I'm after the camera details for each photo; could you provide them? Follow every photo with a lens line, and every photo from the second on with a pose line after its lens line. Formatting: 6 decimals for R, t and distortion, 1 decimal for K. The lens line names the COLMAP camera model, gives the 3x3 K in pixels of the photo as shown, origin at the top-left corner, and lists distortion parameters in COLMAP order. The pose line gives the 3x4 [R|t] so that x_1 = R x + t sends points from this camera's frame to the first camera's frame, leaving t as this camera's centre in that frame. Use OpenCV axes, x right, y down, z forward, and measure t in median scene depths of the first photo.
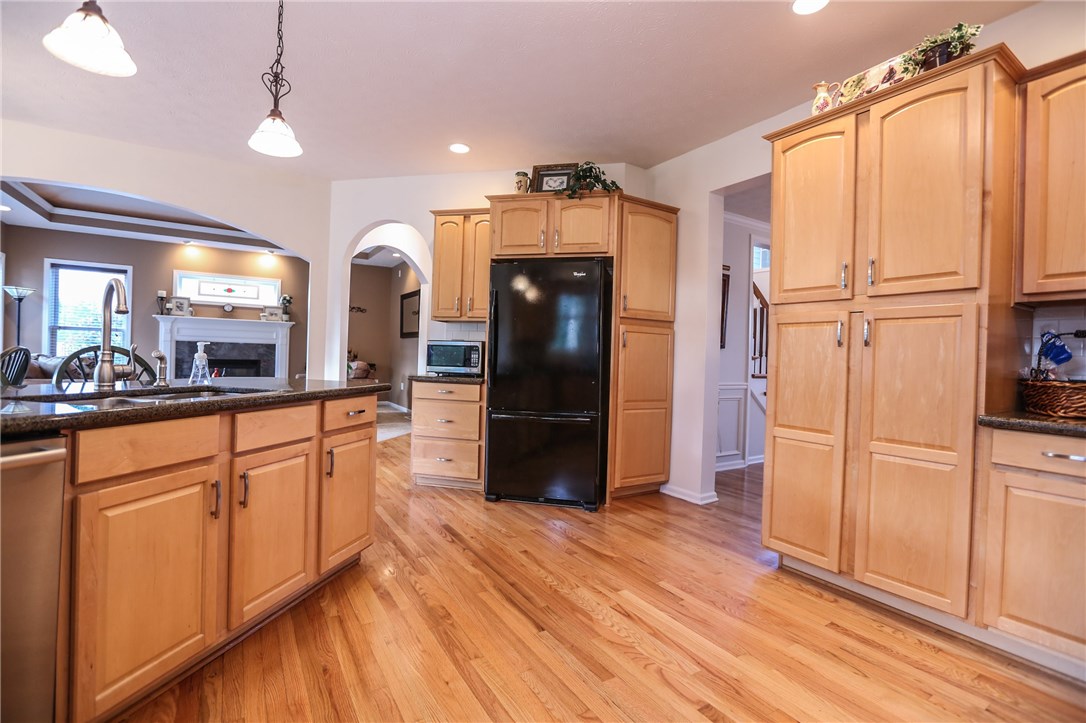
lens RADIAL K [[493.3, 0, 547.3], [0, 493.3, 359.1], [0, 0, 1]] dist [-0.037976, 0.011153]
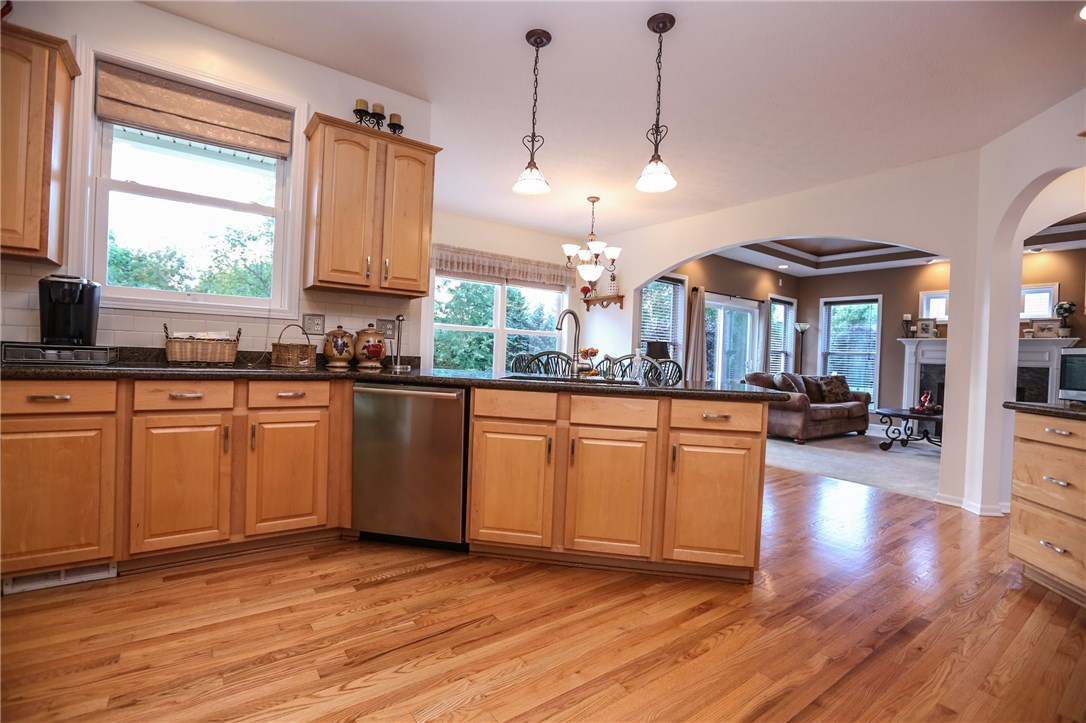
lens RADIAL K [[493.3, 0, 537.0], [0, 493.3, 360.1], [0, 0, 1]] dist [-0.037976, 0.011153]
pose [[0.068350, -0.017027, -0.997516, 0.159302], [-0.044677, 0.998799, -0.020110, 0.009346], [0.996661, 0.045941, 0.067507, 0.163312]]
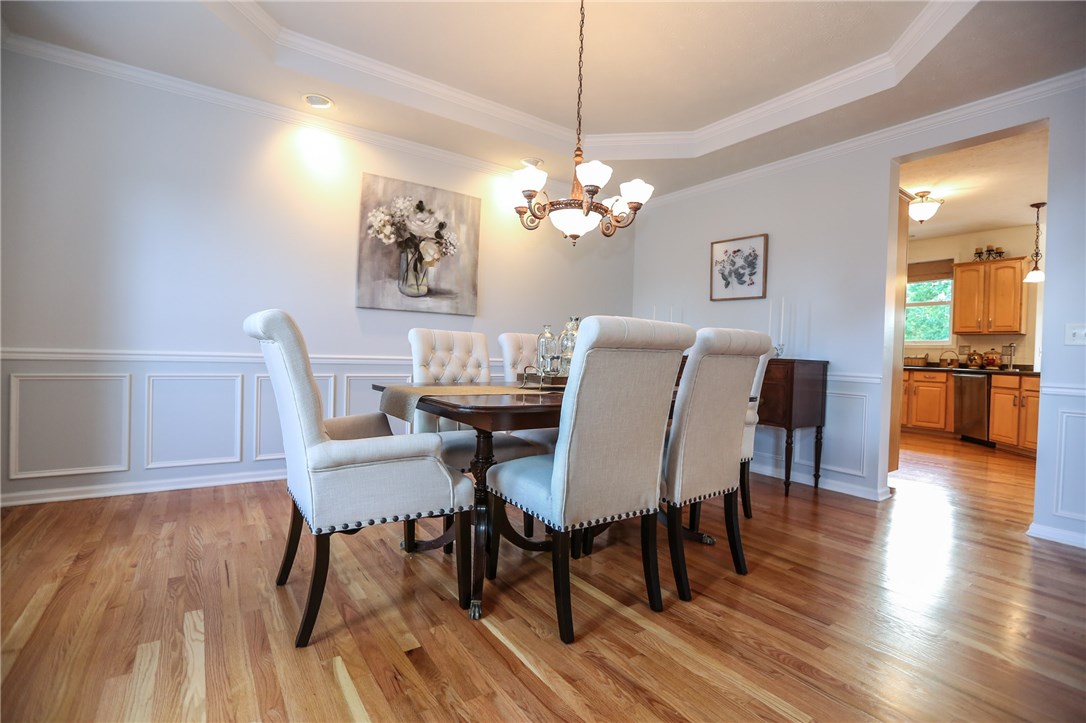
lens RADIAL K [[493.3, 0, 541.2], [0, 493.3, 361.8], [0, 0, 1]] dist [-0.037976, 0.011153]
pose [[-0.996601, -0.058725, -0.057781, 0.545766], [-0.060090, 0.997946, 0.022188, 0.027614], [0.056360, 0.025585, -0.998083, 0.803793]]
